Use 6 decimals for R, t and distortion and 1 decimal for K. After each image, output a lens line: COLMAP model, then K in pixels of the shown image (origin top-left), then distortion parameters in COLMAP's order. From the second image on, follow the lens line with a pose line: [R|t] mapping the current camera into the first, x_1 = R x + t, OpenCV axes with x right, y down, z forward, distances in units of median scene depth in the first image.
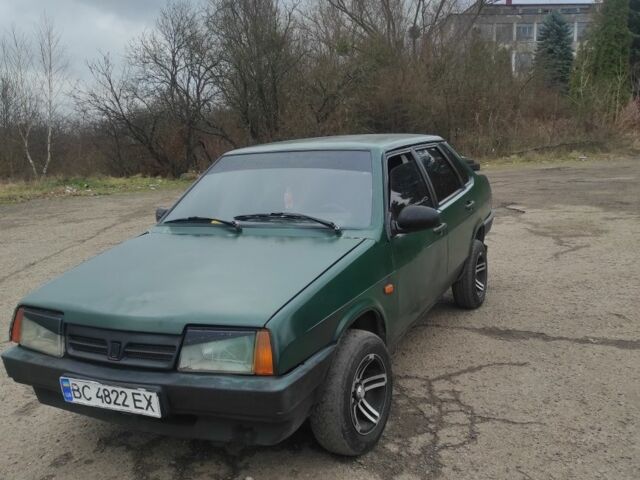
lens RADIAL K [[623.2, 0, 318.7], [0, 623.2, 240.1], [0, 0, 1]] dist [0.054823, -0.028074]
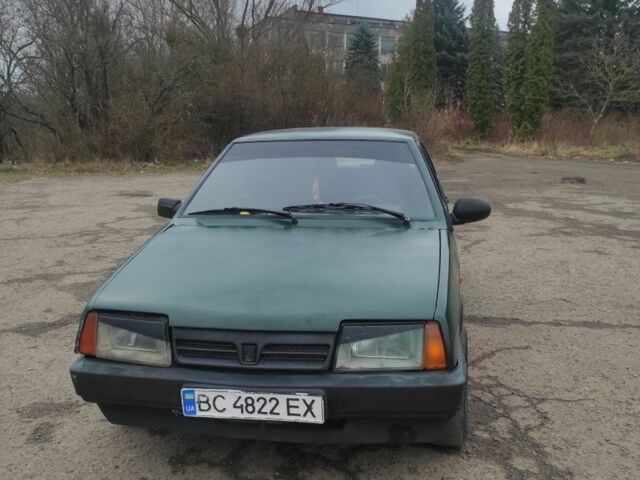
lens RADIAL K [[623.2, 0, 318.7], [0, 623.2, 240.1], [0, 0, 1]] dist [0.054823, -0.028074]
pose [[0.954599, -0.008152, 0.297783, -0.449756], [0.007409, 0.999966, 0.003622, 0.010426], [-0.297803, -0.001251, 0.954627, 0.110643]]
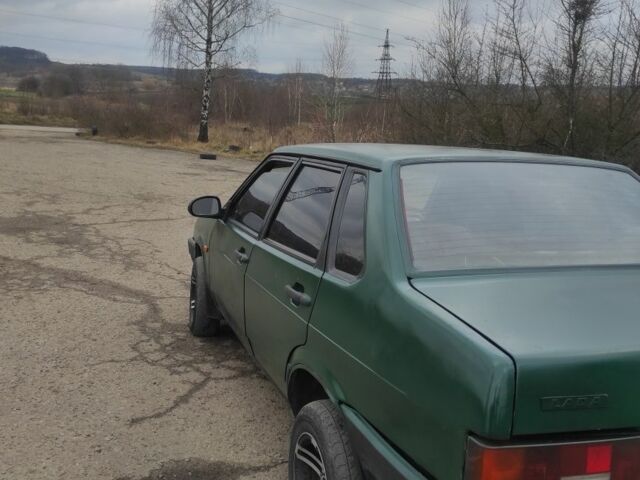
lens RADIAL K [[623.2, 0, 318.7], [0, 623.2, 240.1], [0, 0, 1]] dist [0.054823, -0.028074]
pose [[-0.689380, 0.141980, -0.710350, 0.951672], [-0.145833, 0.933327, 0.328075, -0.434465], [0.709569, 0.329761, -0.622712, 2.162404]]
